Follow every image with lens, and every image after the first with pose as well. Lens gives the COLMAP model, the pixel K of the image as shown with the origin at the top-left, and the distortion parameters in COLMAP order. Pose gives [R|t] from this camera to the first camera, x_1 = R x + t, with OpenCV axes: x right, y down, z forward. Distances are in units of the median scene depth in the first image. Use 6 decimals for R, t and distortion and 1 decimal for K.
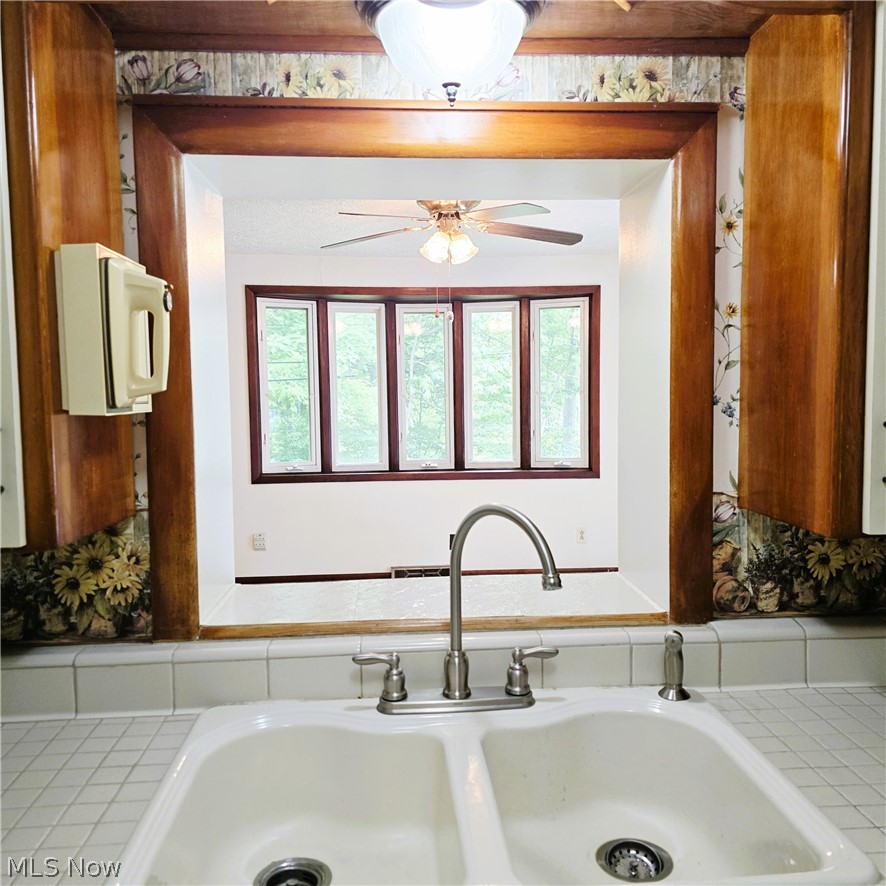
lens RADIAL K [[833.0, 0, 467.1], [0, 833.0, 444.5], [0, 0, 1]] dist [0.077358, -0.013753]
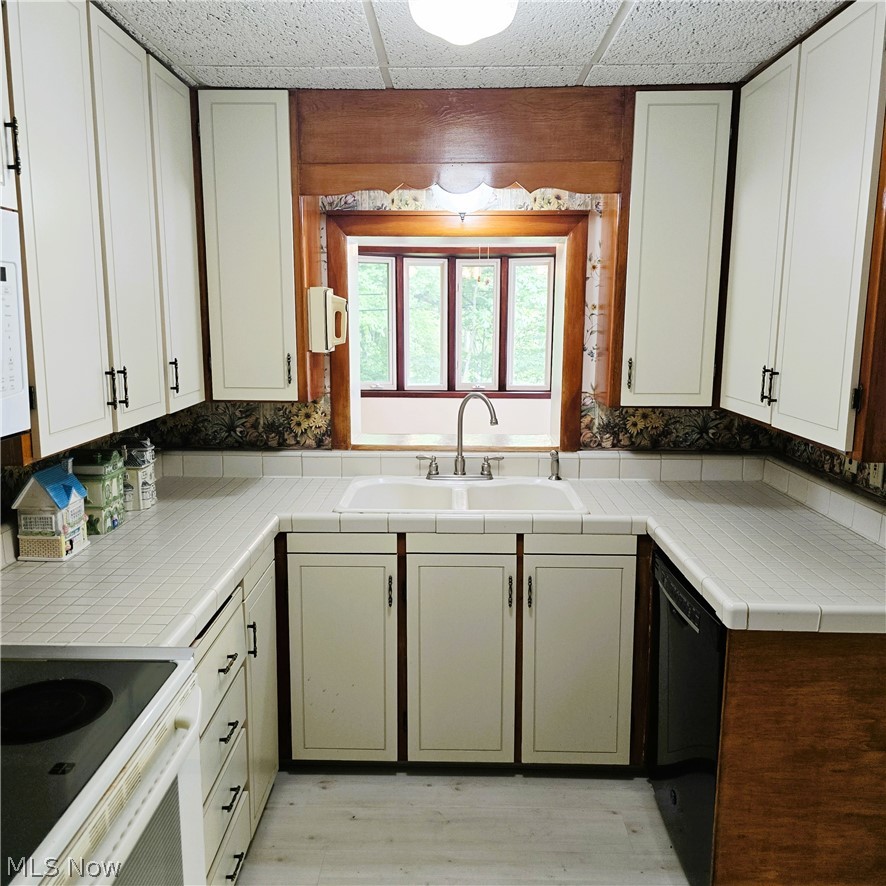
lens RADIAL K [[791.4, 0, 443.0], [0, 791.4, 443.0], [0, 0, 1]] dist [0.080888, -0.082338]
pose [[0.993750, 0.030950, -0.107257, 0.163111], [-0.021334, 0.995743, 0.089666, 0.012840], [0.109575, -0.086817, 0.990180, -1.107057]]
